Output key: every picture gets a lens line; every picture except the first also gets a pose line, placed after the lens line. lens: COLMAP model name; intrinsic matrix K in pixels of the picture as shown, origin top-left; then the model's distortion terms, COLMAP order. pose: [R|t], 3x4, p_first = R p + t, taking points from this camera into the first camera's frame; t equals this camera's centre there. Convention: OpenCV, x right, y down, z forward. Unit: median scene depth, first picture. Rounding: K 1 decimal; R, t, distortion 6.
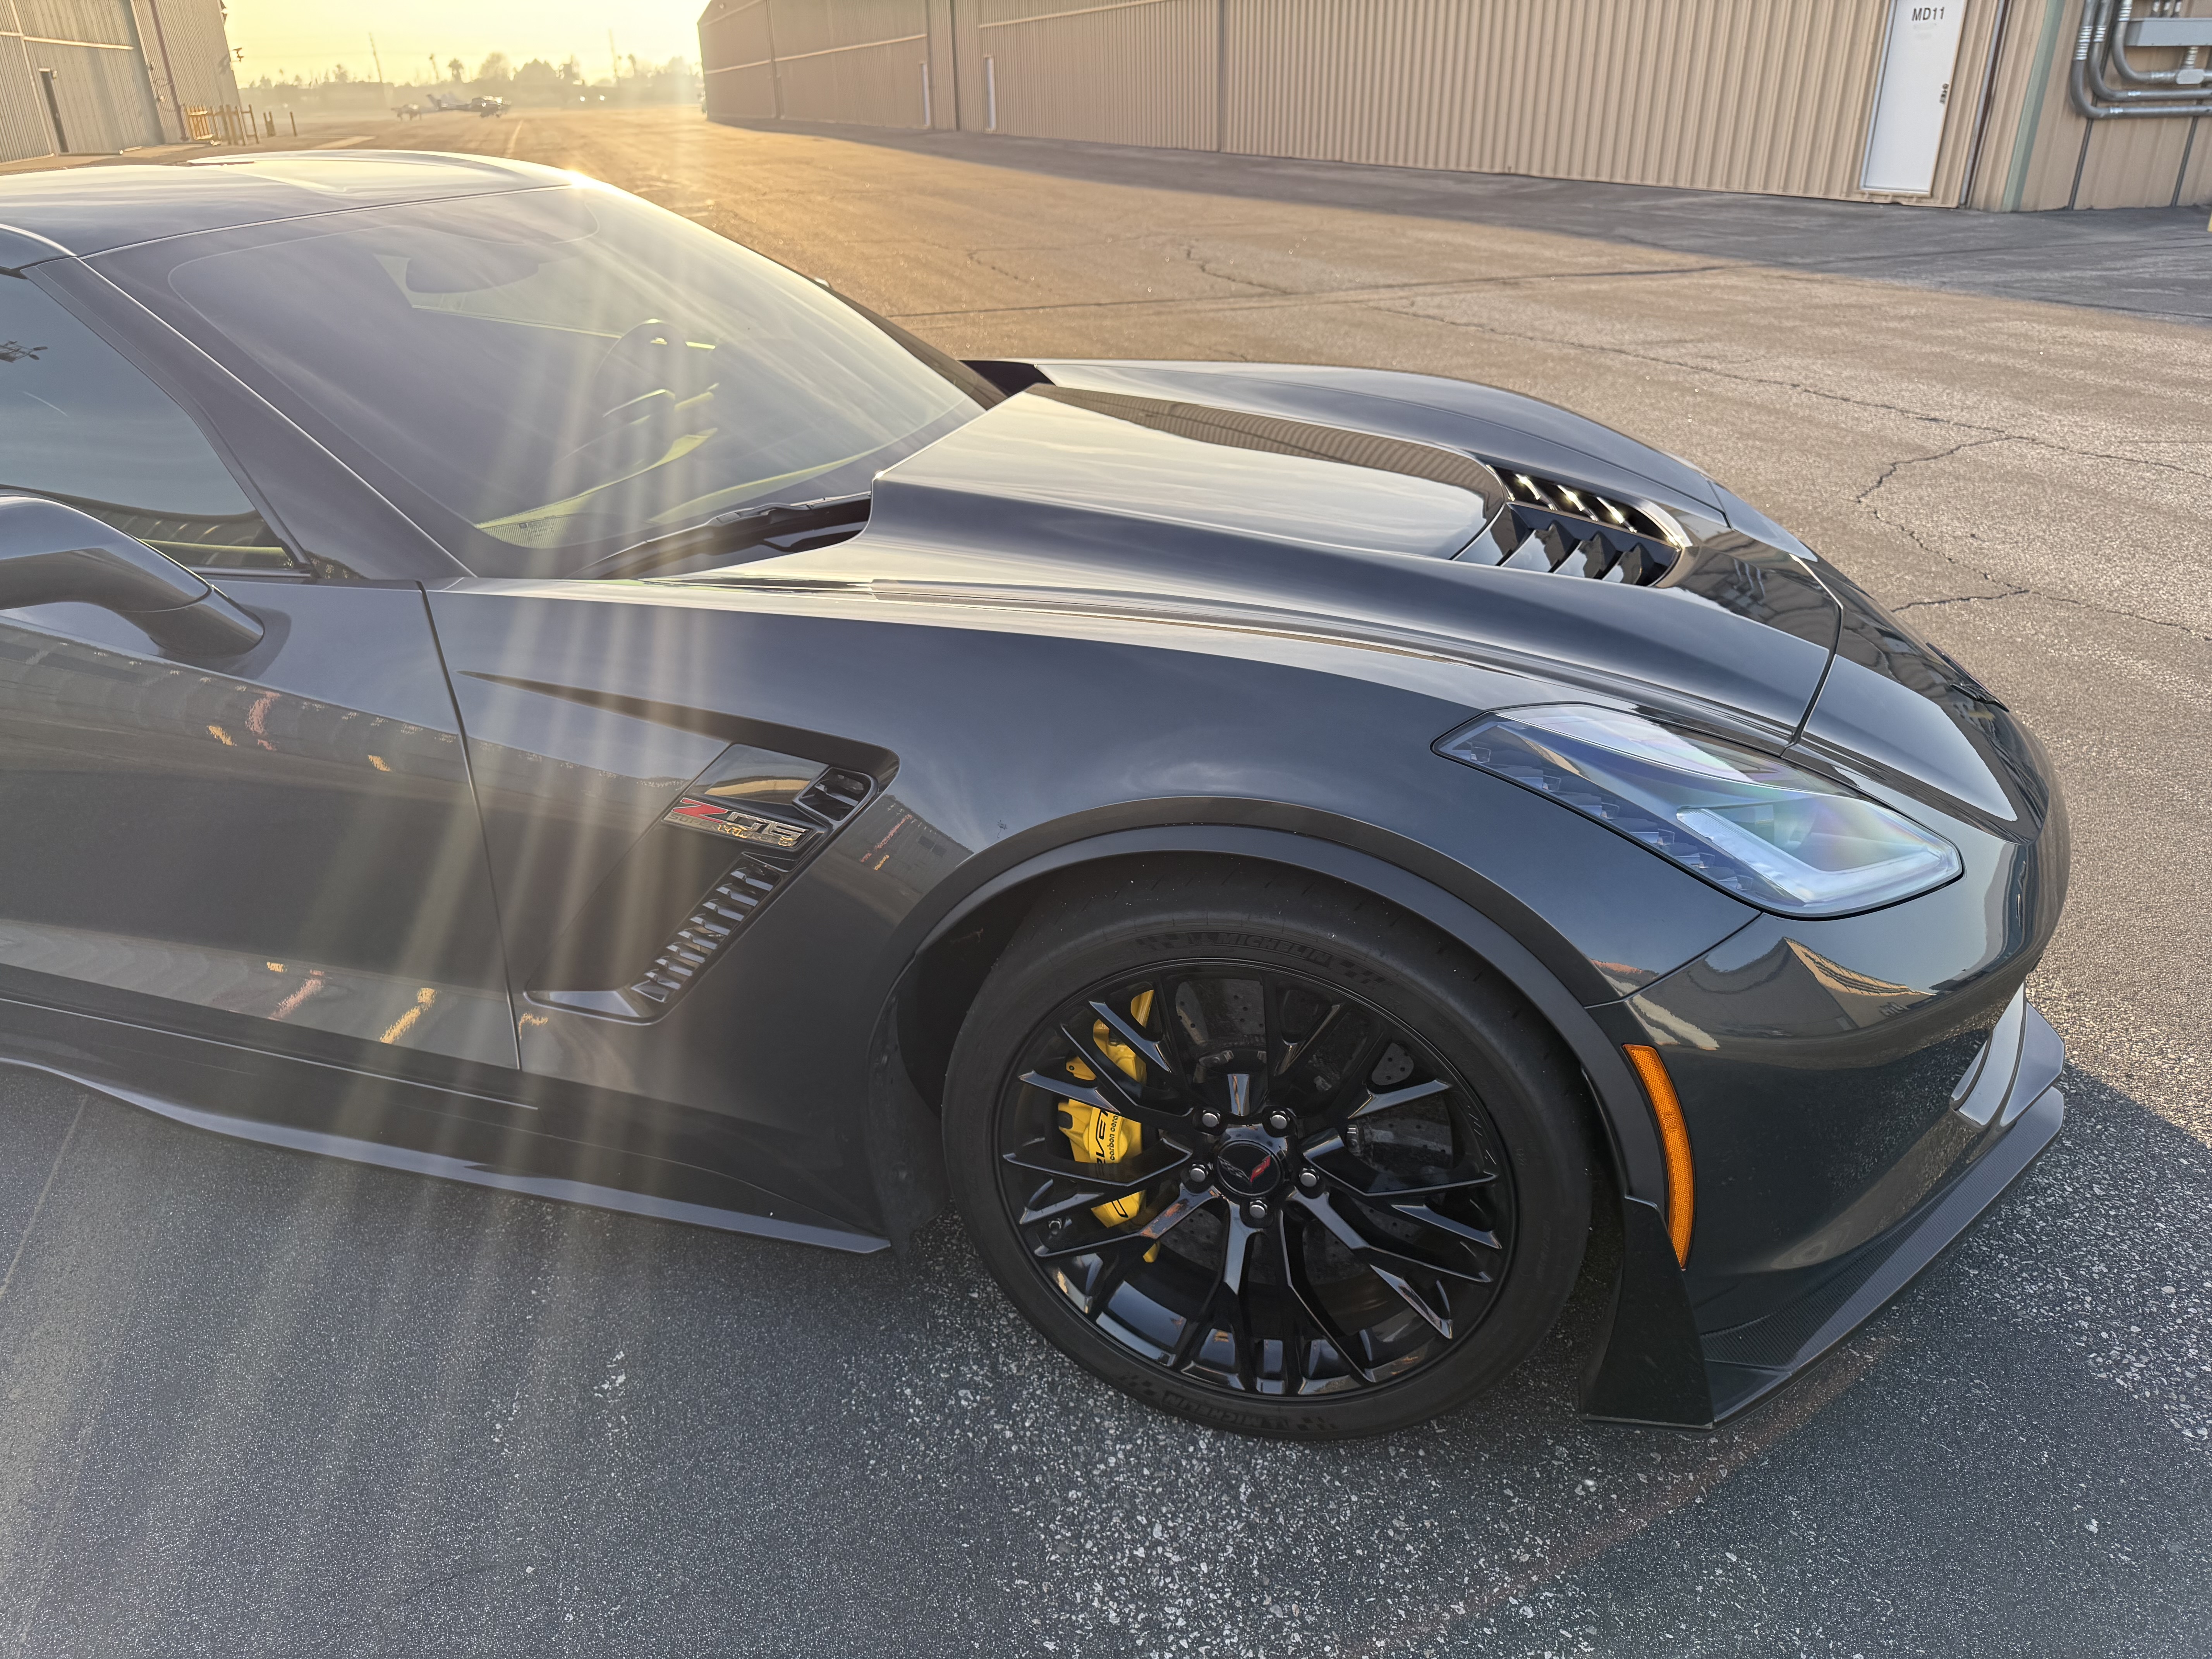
lens RADIAL K [[1593.4, 0, 1104.0], [0, 1593.4, 792.7], [0, 0, 1]] dist [-0.009373, -0.008642]
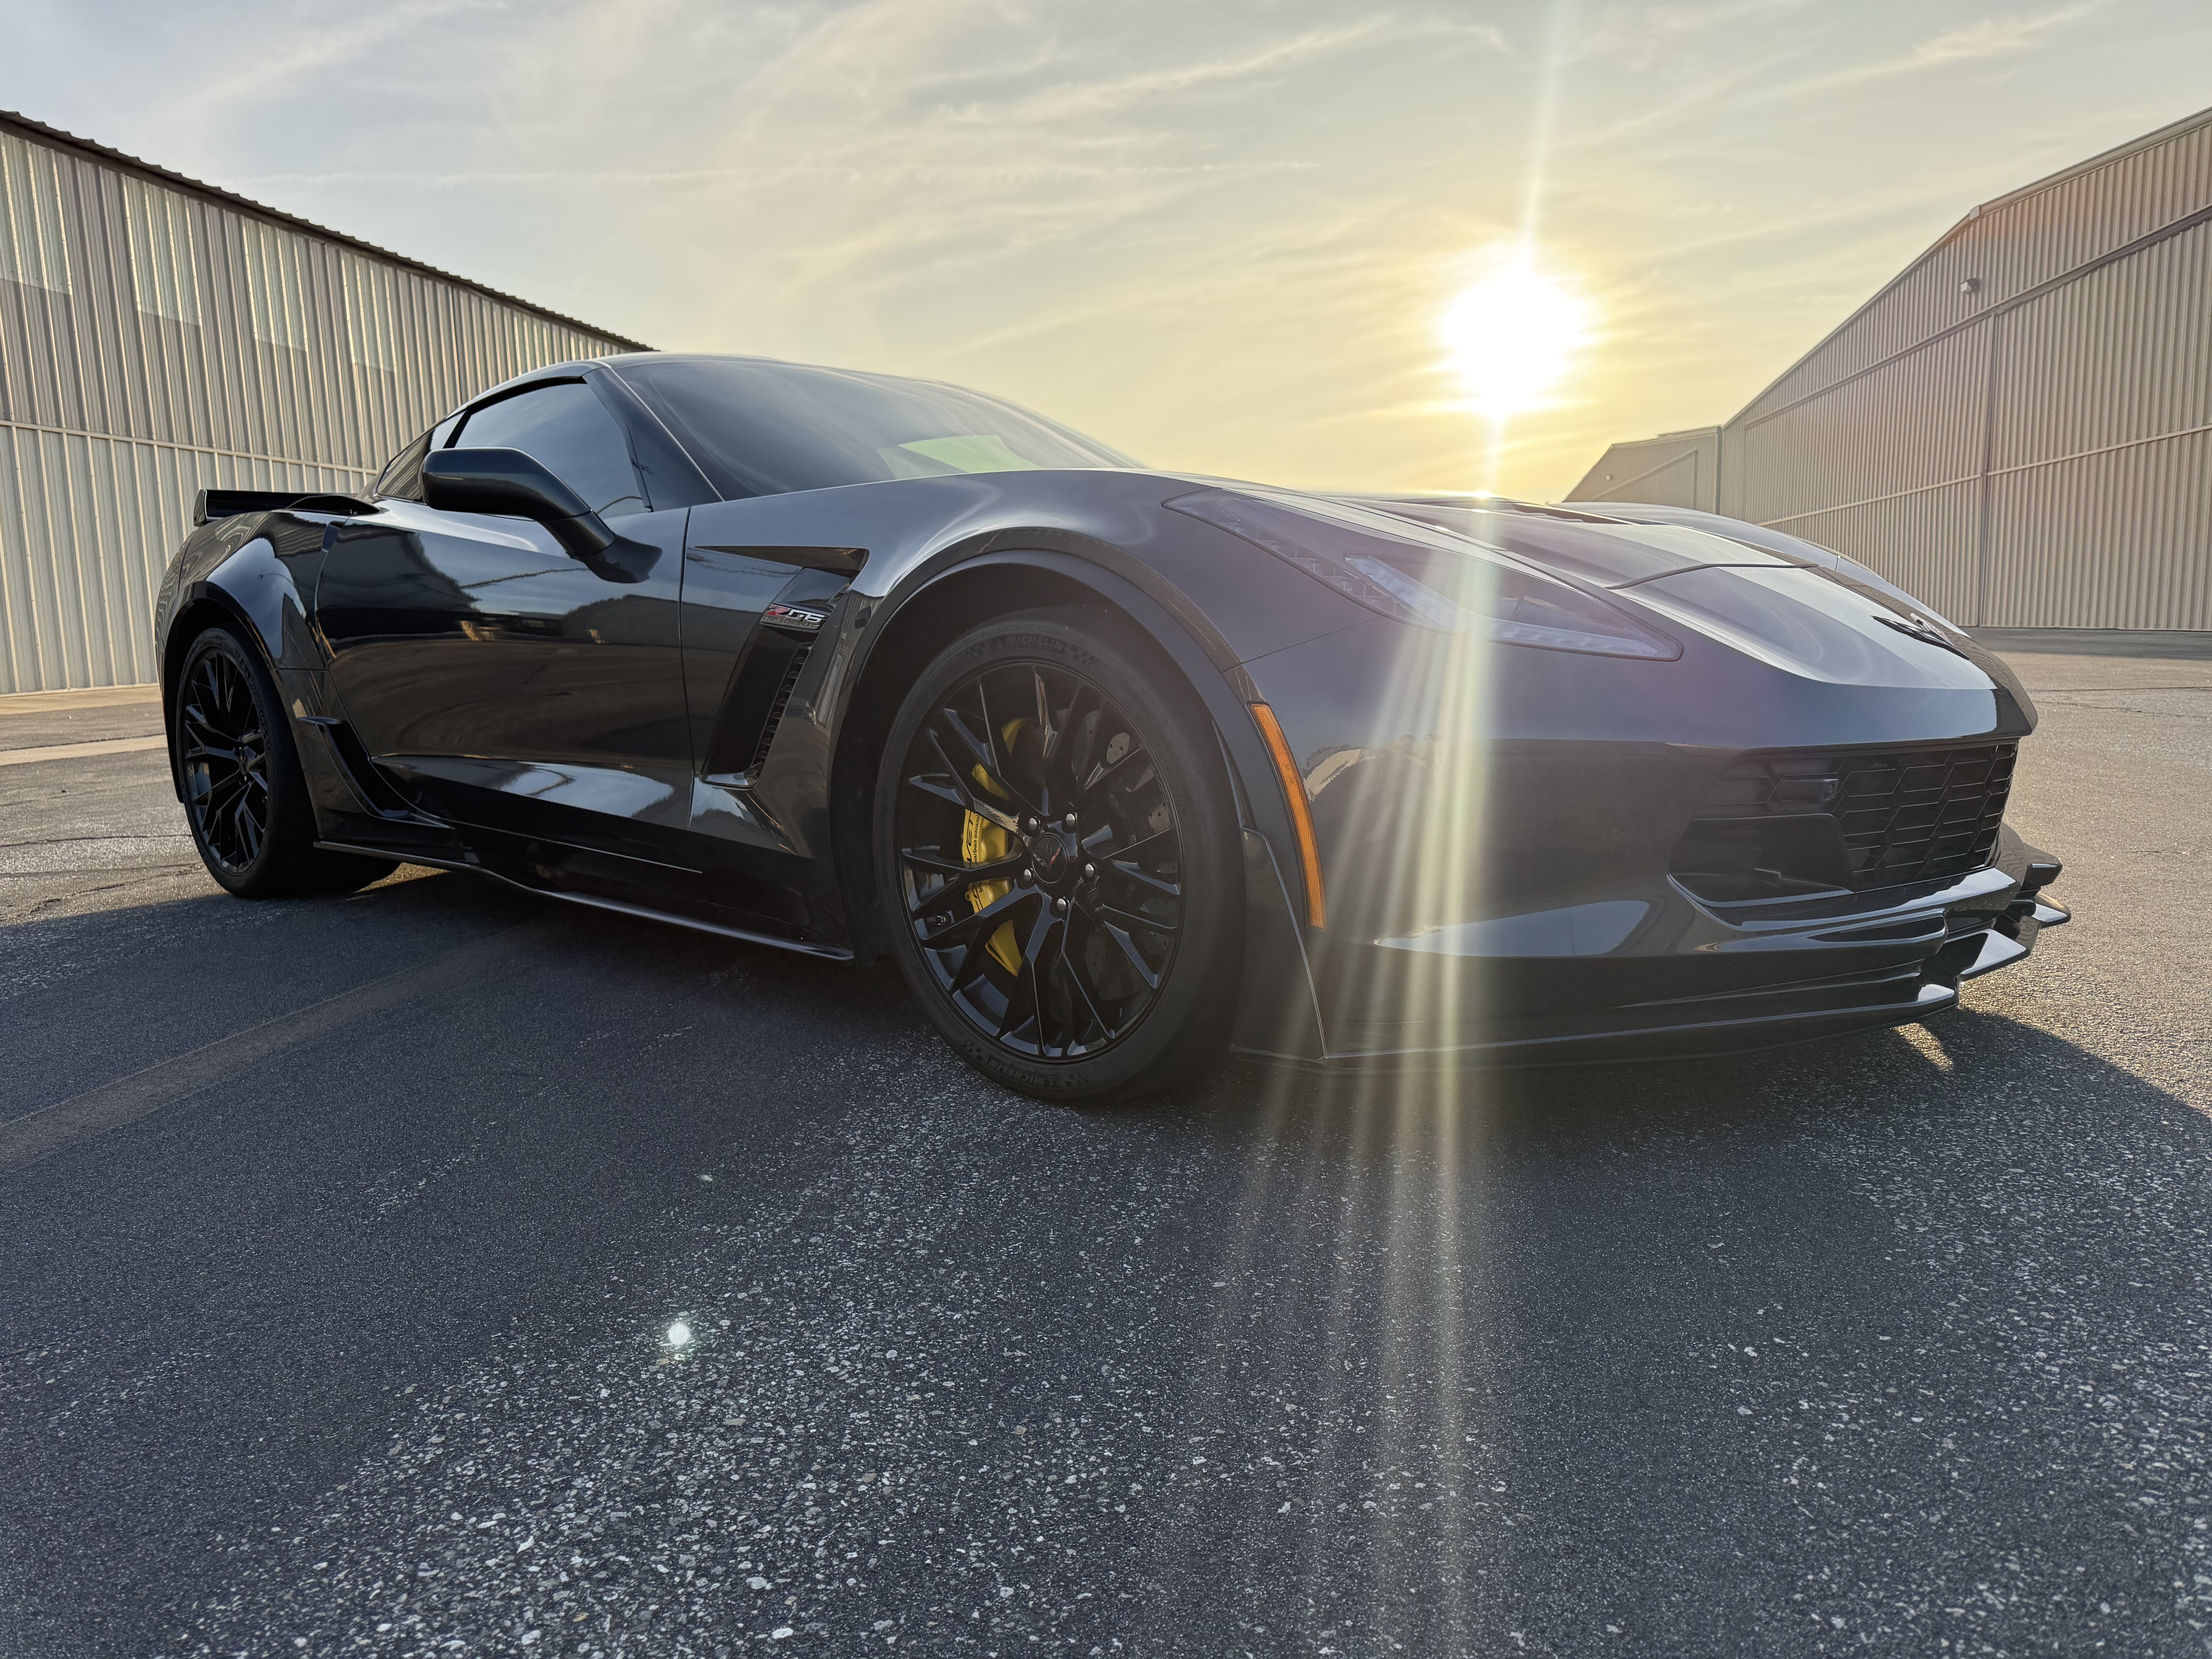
lens RADIAL K [[1535.2, 0, 1106.0], [0, 1535.2, 829.5], [0, 0, 1]] dist [0.058701, -0.086481]
pose [[0.895056, 0.052528, -0.442850, 0.671641], [-0.171540, 0.957186, -0.233170, 0.487302], [0.411642, 0.284667, 0.865746, -0.069155]]
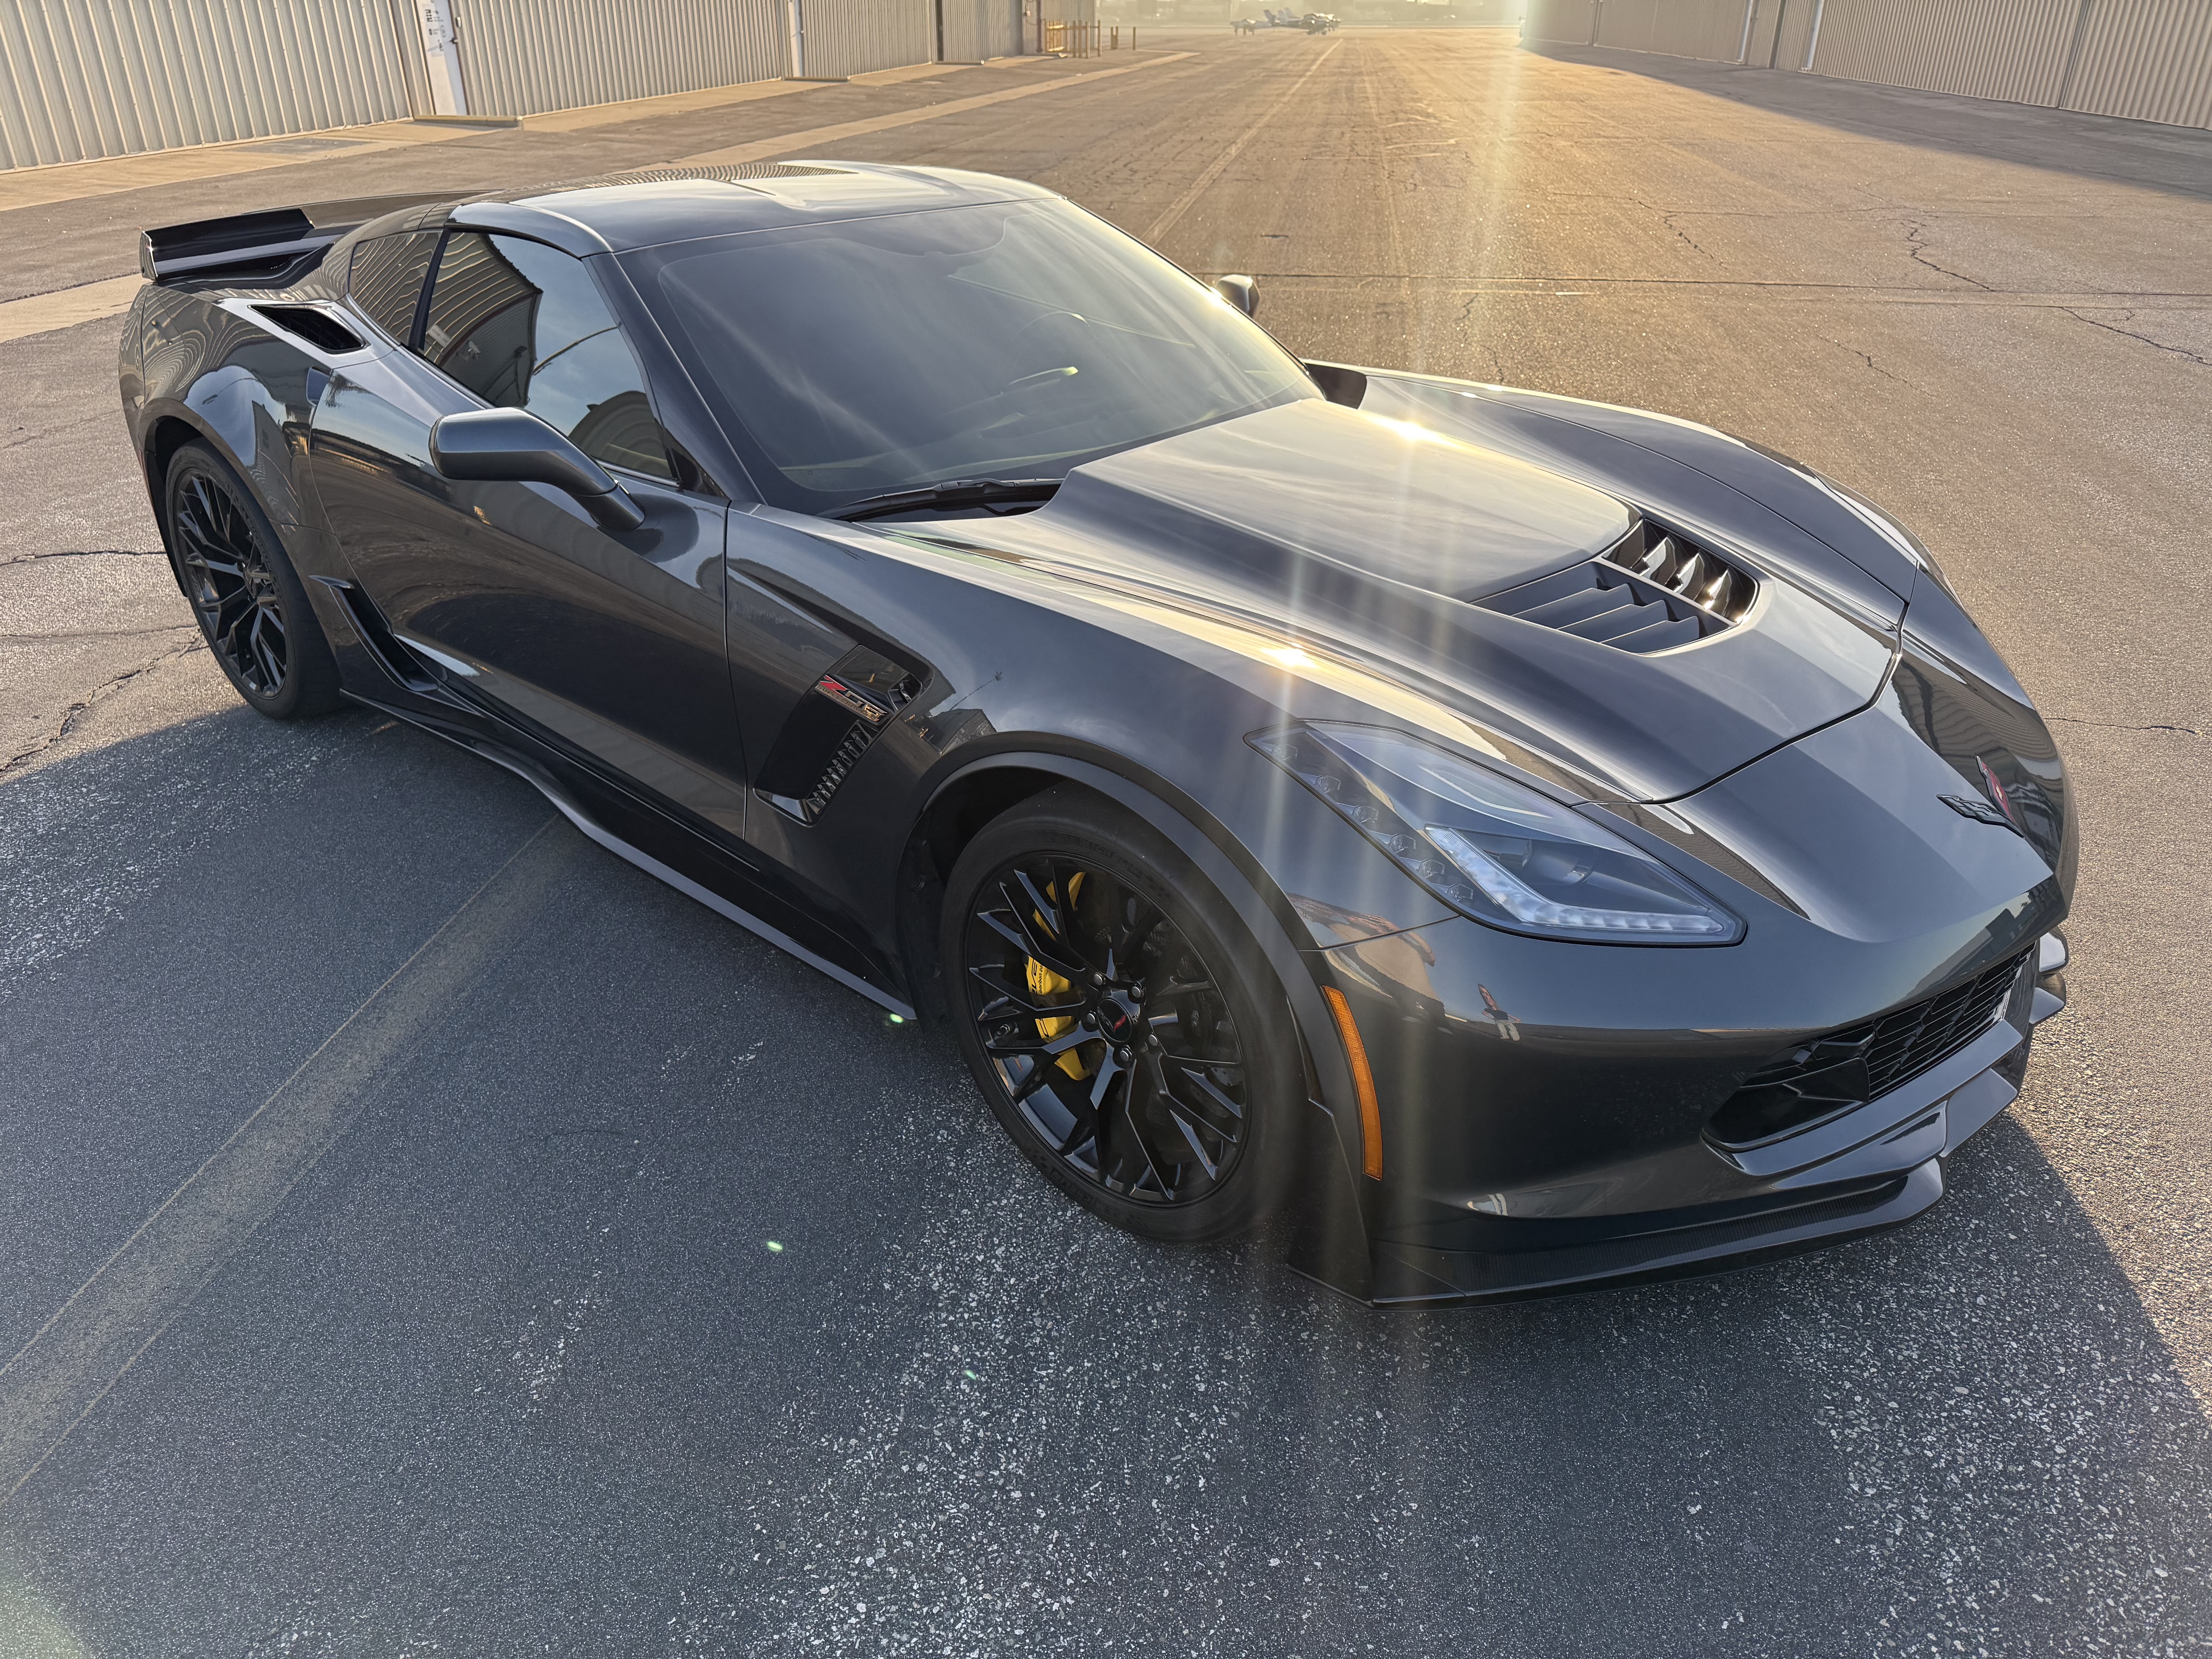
lens RADIAL K [[1533.4, 0, 1101.8], [0, 1533.4, 827.5], [0, 0, 1]] dist [0.042178, -0.058067]
pose [[0.896991, 0.220723, -0.382998, 0.535778], [-0.194606, 0.975116, 0.106192, -0.060570], [0.396907, -0.020719, 0.917625, -0.198901]]
